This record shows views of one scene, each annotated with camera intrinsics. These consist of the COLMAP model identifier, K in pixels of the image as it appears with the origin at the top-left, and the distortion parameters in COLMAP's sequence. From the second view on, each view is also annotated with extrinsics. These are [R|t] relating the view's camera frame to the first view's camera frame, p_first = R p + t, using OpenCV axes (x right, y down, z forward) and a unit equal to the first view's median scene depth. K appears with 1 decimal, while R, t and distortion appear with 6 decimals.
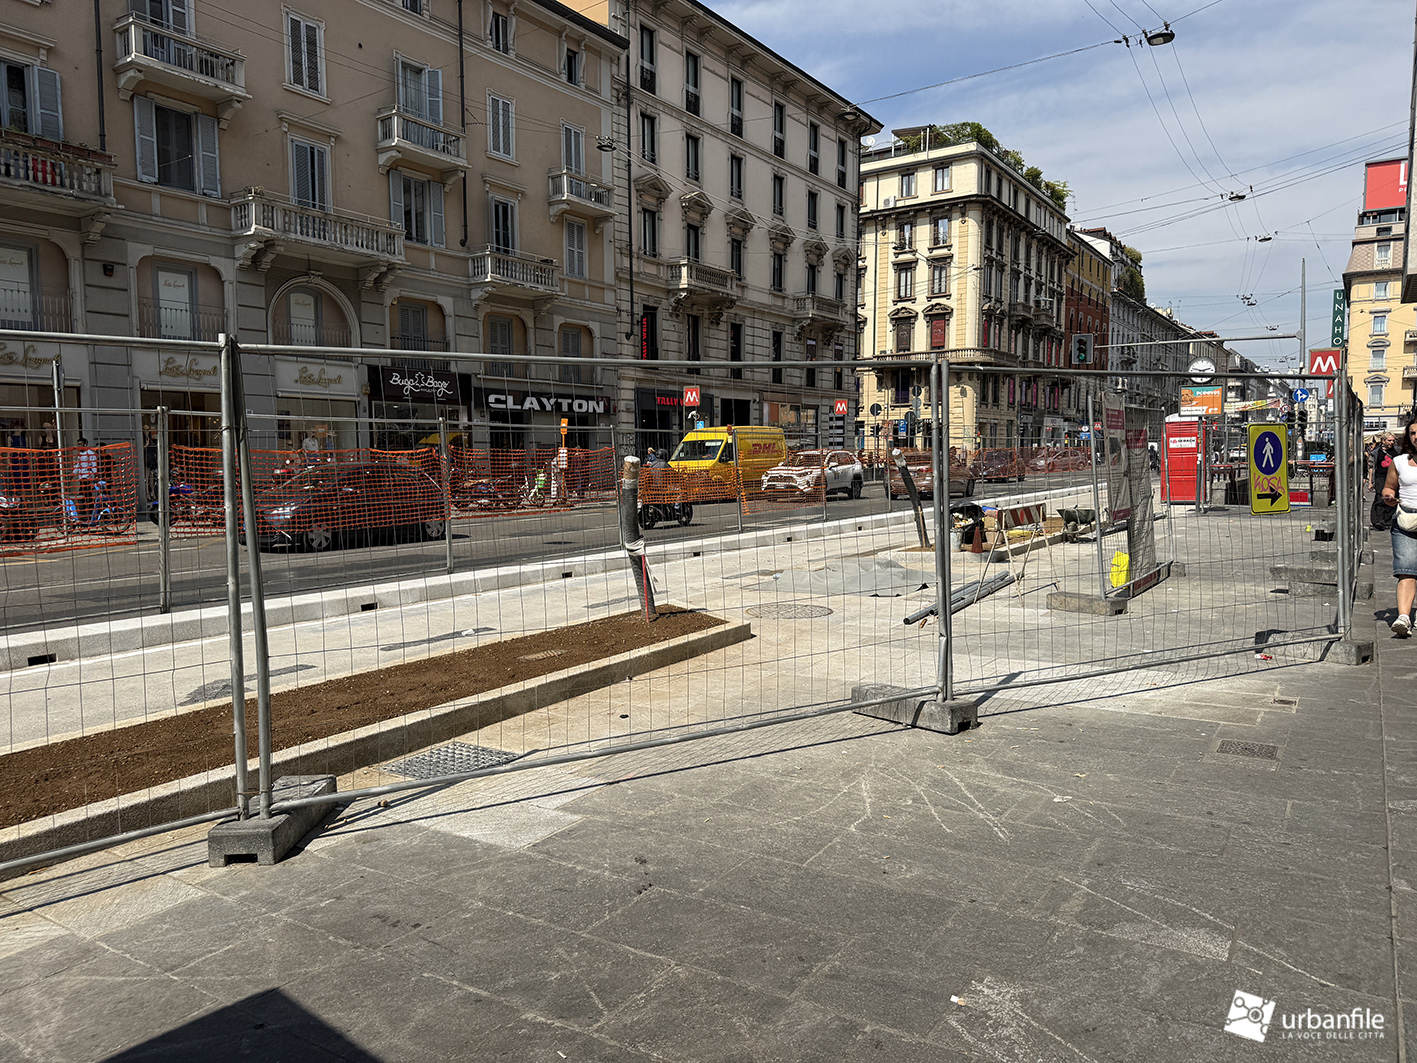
lens RADIAL K [[1004.2, 0, 683.1], [0, 1004.2, 543.1], [0, 0, 1]] dist [0.073554, -0.132271]
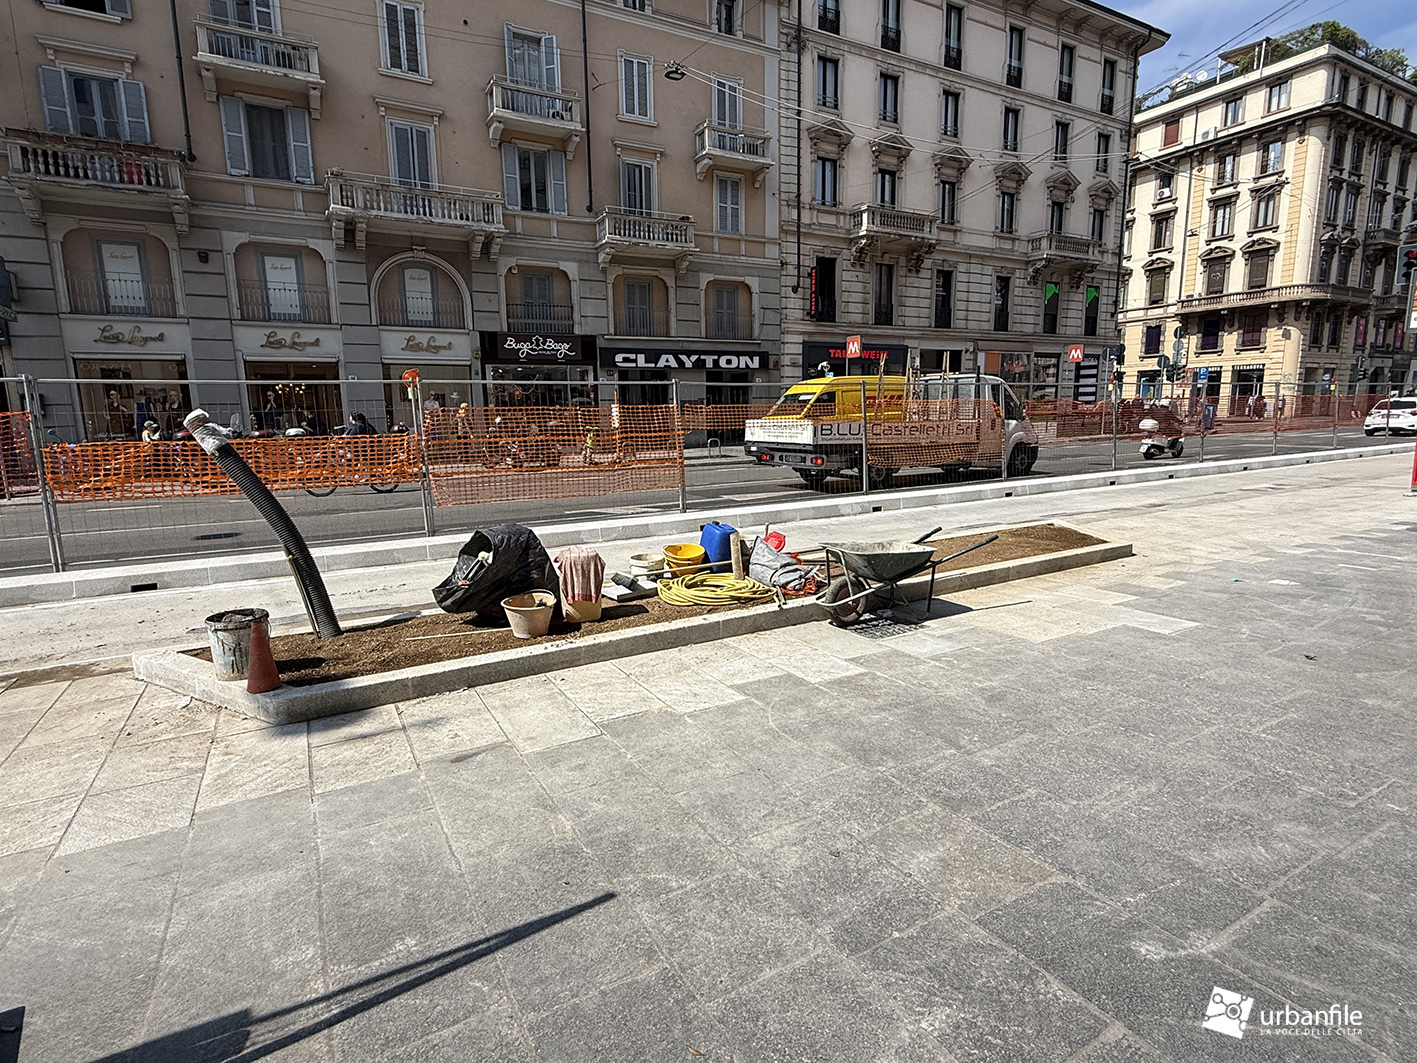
lens RADIAL K [[724.4, 0, 708.5], [0, 724.4, 531.5], [0, 0, 1]] dist [-0.004843, 0.001414]
pose [[0.892778, 0.064747, -0.445821, 0.186859], [-0.027301, 0.995575, 0.089918, -0.025962], [0.449670, -0.068105, 0.890595, 0.276385]]
